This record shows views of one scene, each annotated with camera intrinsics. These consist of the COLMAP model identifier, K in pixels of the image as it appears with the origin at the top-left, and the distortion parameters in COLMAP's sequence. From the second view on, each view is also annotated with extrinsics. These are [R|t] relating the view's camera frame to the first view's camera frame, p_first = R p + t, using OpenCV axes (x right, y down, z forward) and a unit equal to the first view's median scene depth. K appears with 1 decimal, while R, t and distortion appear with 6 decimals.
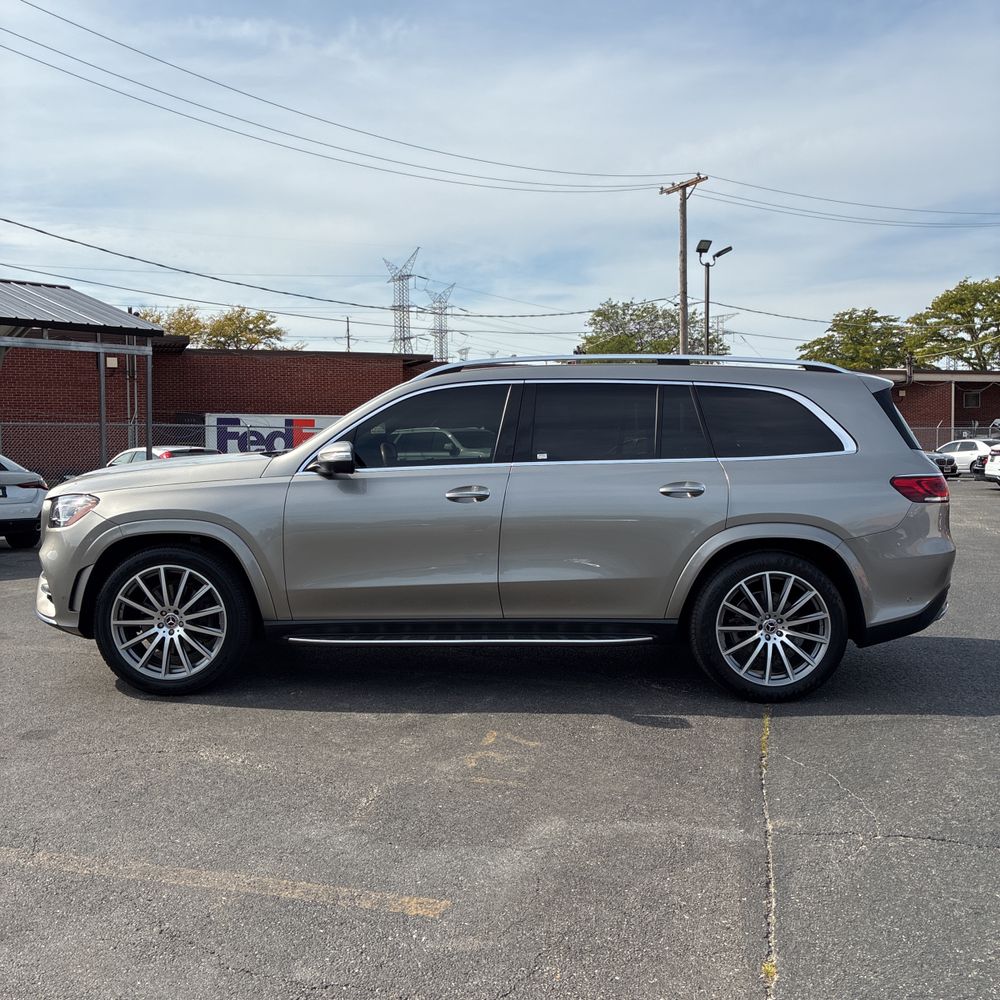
lens RADIAL K [[1011.4, 0, 497.2], [0, 1011.4, 473.8], [0, 0, 1]] dist [0.020870, 0.000000]
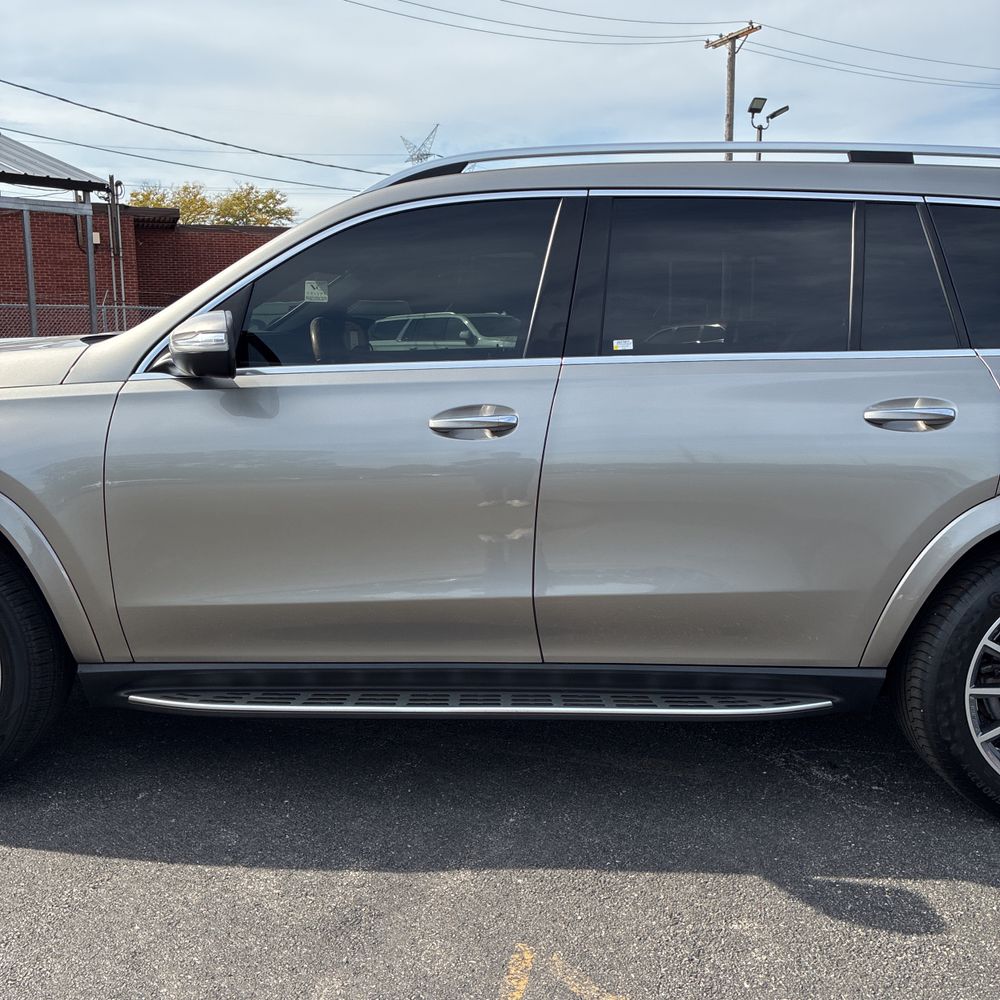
lens RADIAL K [[1011.4, 0, 500.5], [0, 1011.4, 494.7], [0, 0, 1]] dist [0.020870, 0.000000]
pose [[0.999833, 0.008016, -0.016421, -0.007527], [-0.005847, 0.991741, 0.128123, -0.007612], [0.017312, -0.128006, 0.991622, 0.499016]]
